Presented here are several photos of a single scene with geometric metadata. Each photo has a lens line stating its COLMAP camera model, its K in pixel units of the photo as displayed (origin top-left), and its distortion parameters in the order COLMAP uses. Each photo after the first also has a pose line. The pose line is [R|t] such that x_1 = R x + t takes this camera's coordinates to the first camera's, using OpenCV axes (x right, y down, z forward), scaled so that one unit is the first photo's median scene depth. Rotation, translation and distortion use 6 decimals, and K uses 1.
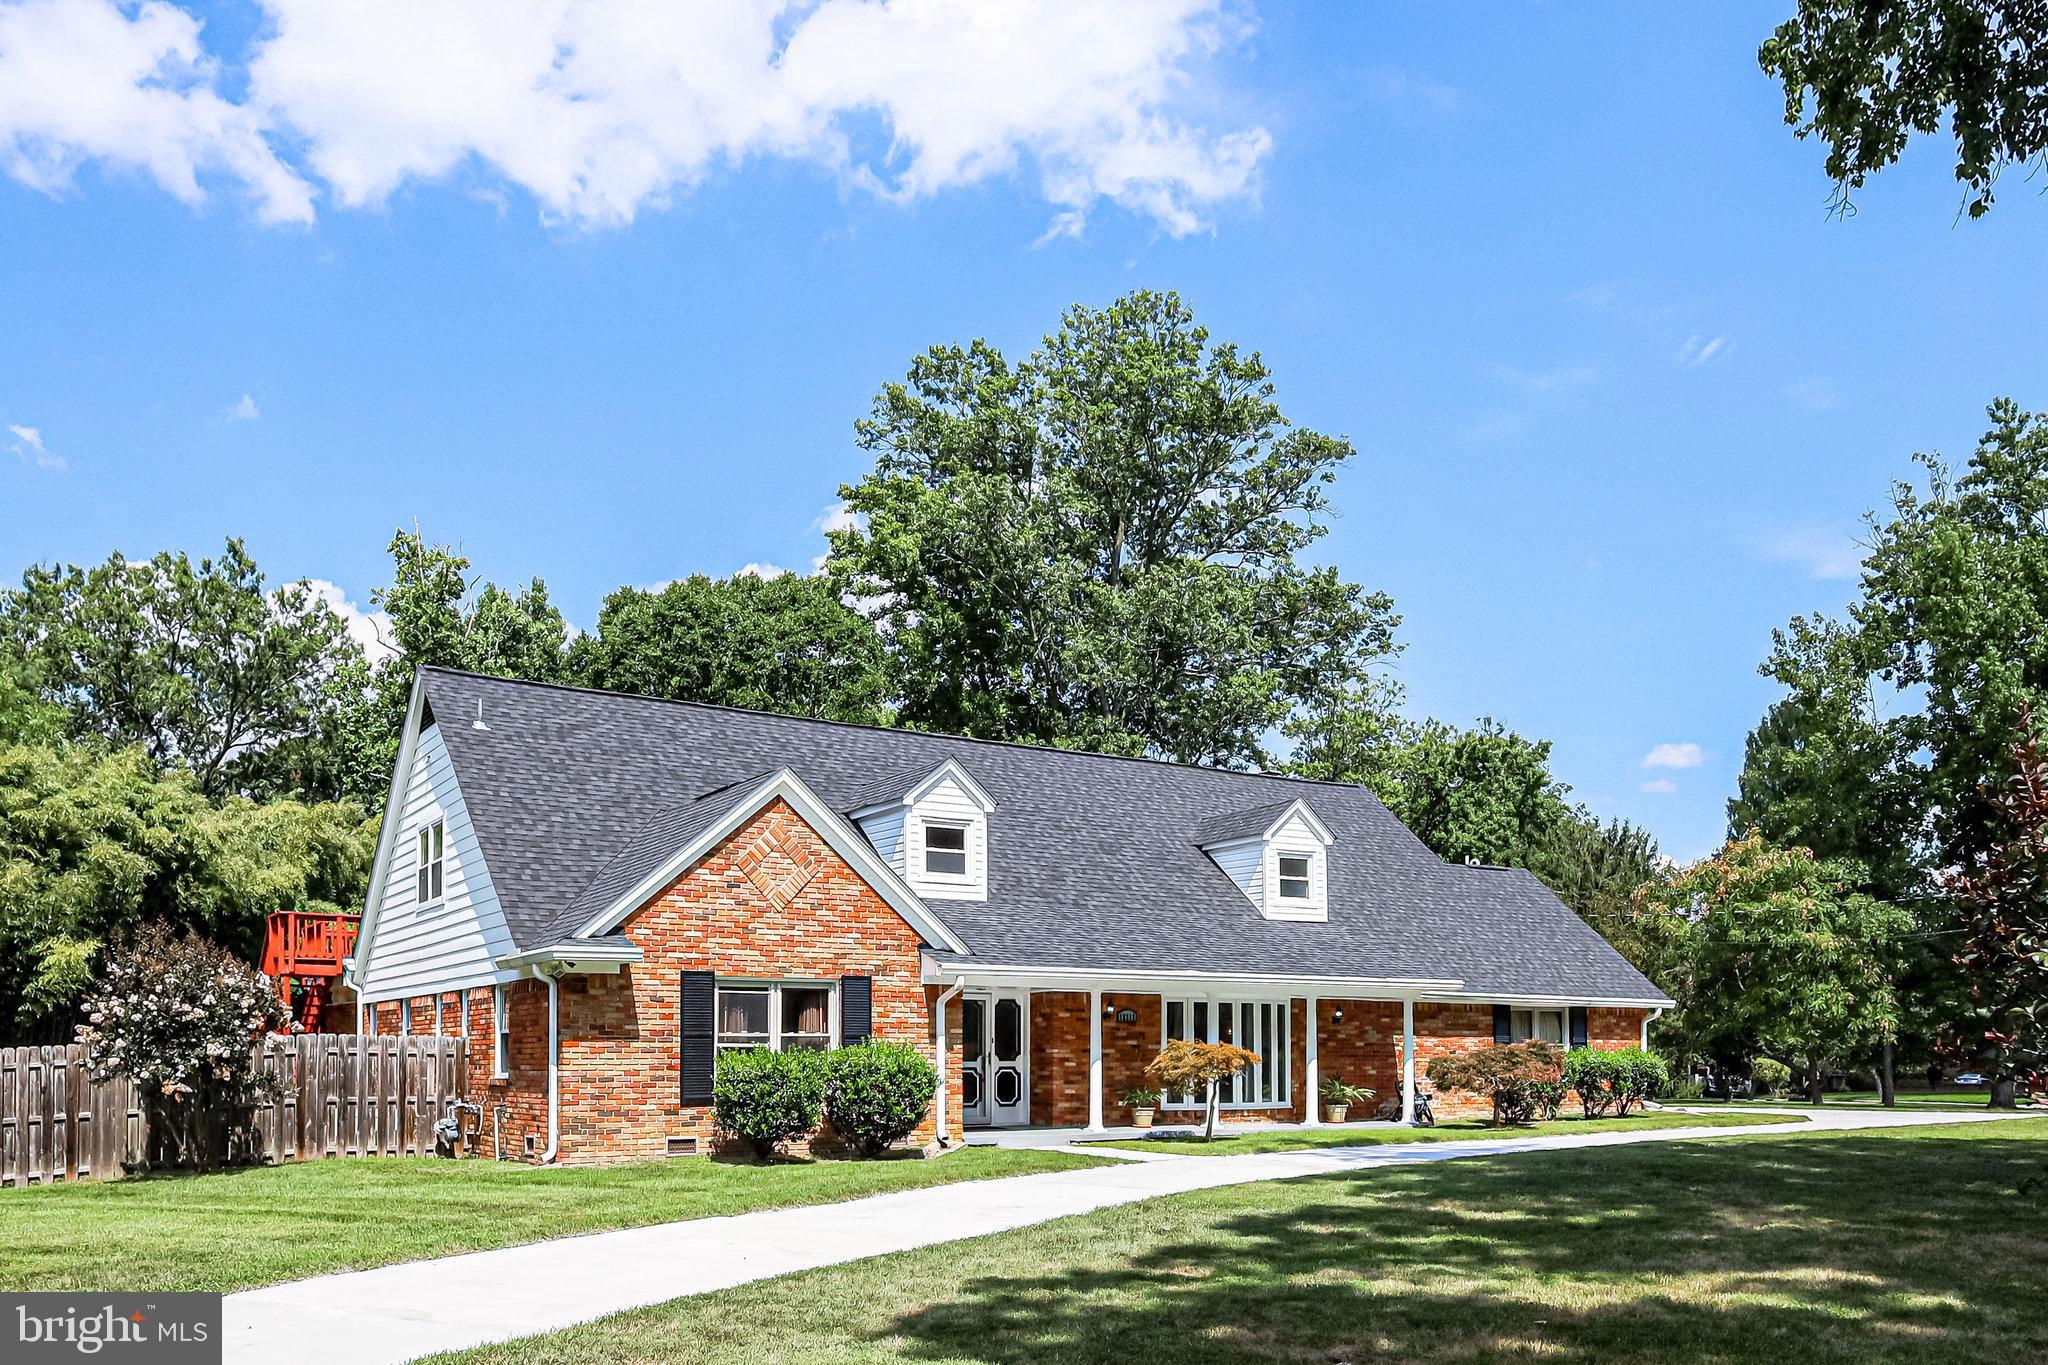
lens RADIAL K [[1686.9, 0, 986.0], [0, 1686.9, 1006.2], [0, 0, 1]] dist [0.003157, 0.014157]
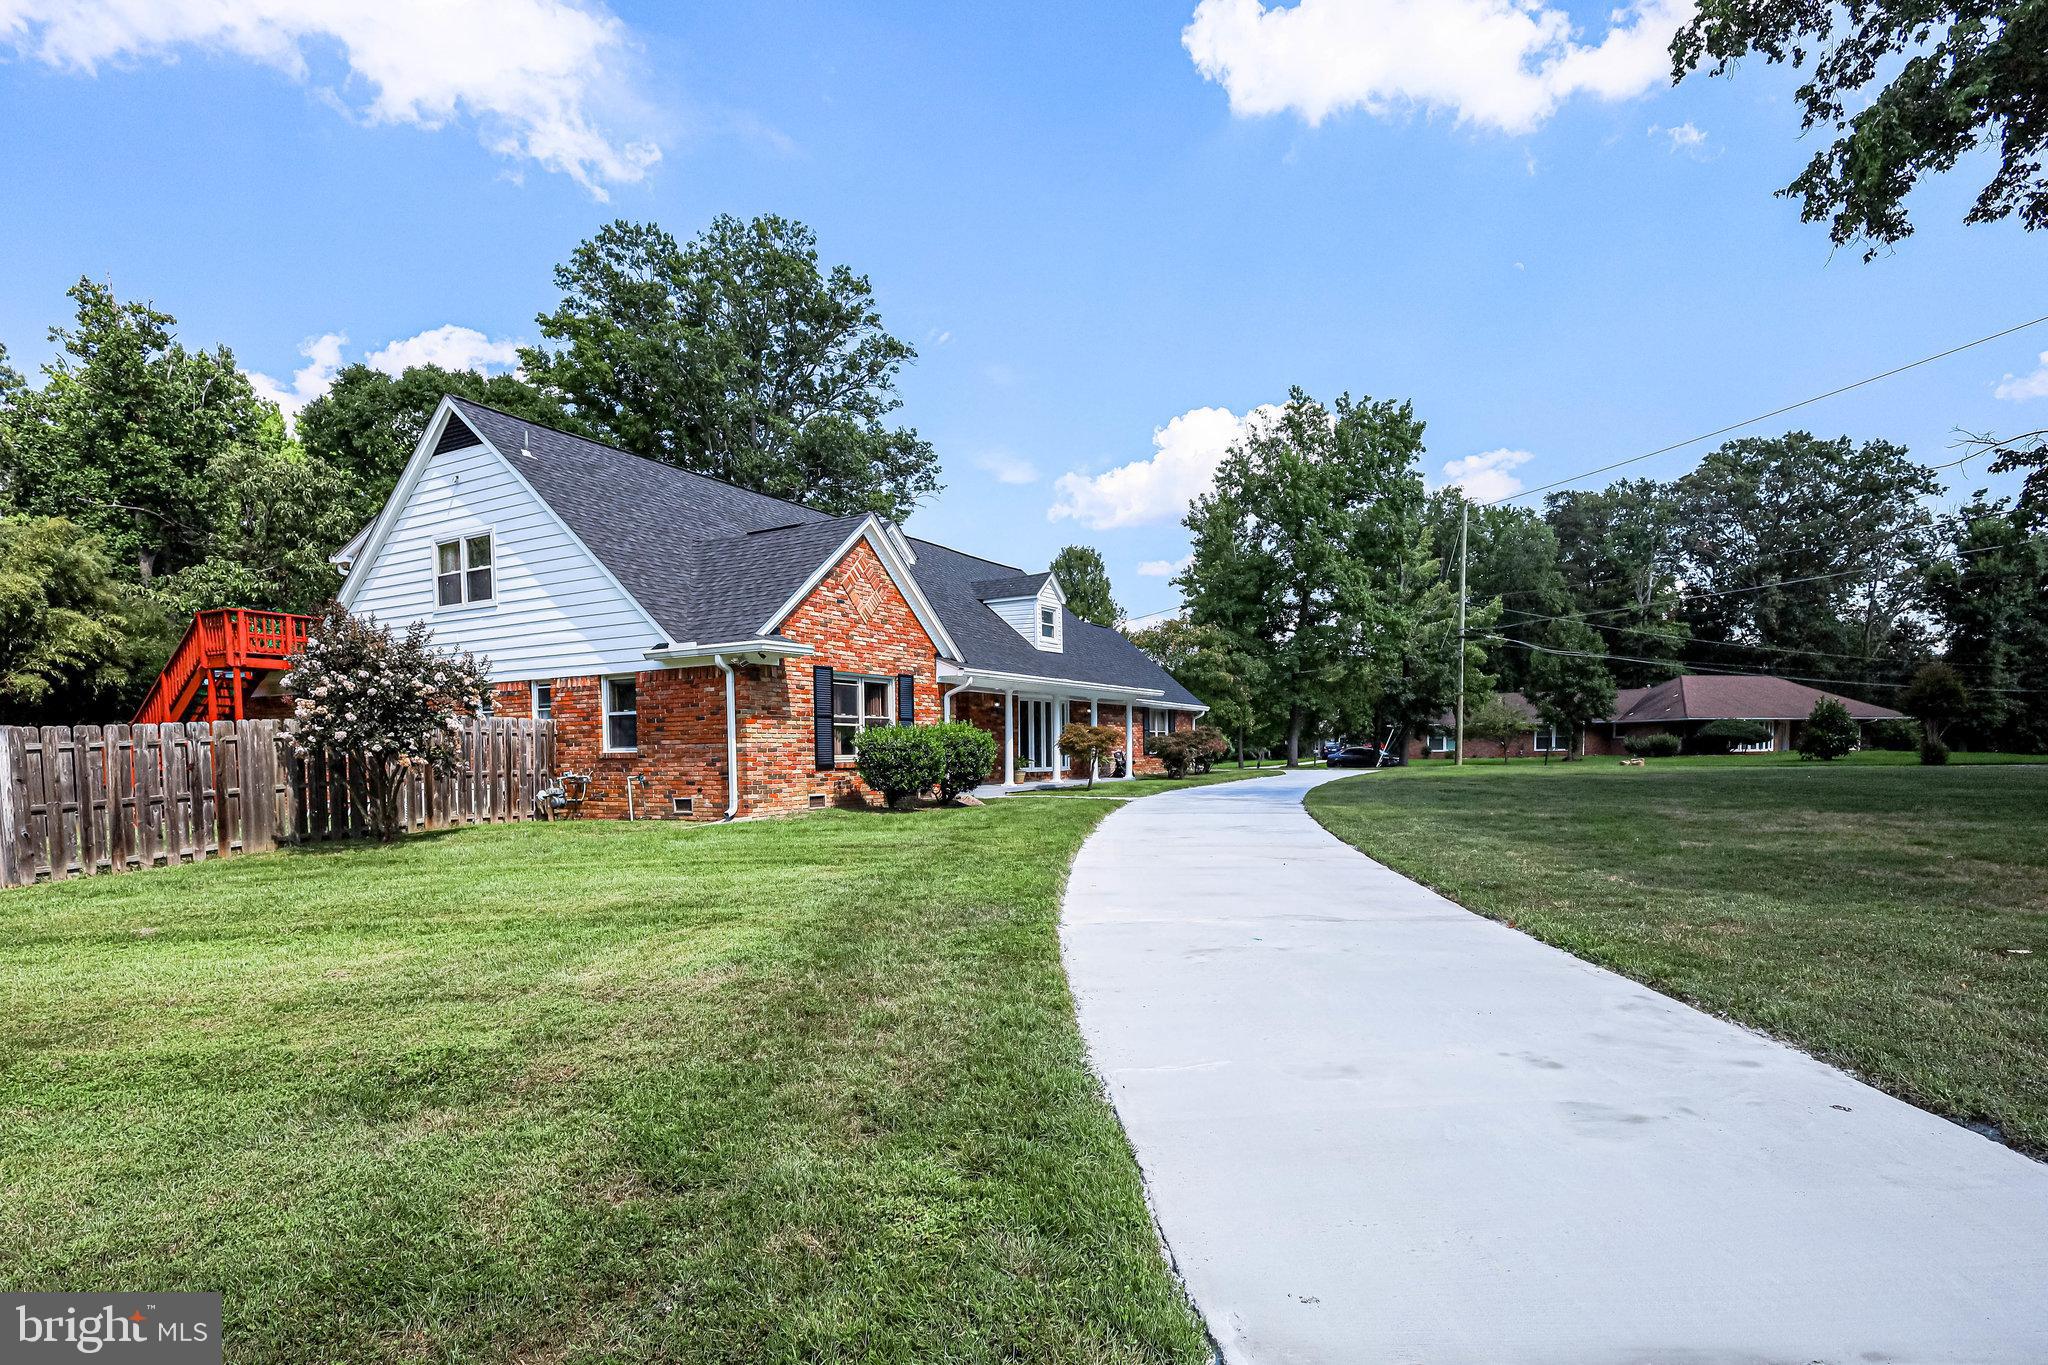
lens RADIAL K [[1033.2, 0, 1036.0], [0, 1033.2, 807.8], [0, 0, 1]] dist [0.000662, -0.000572]
pose [[0.873344, -0.036046, 0.485769, -0.348458], [-0.004292, 0.996650, 0.081673, 0.018353], [-0.487086, -0.073413, 0.870263, 0.187948]]
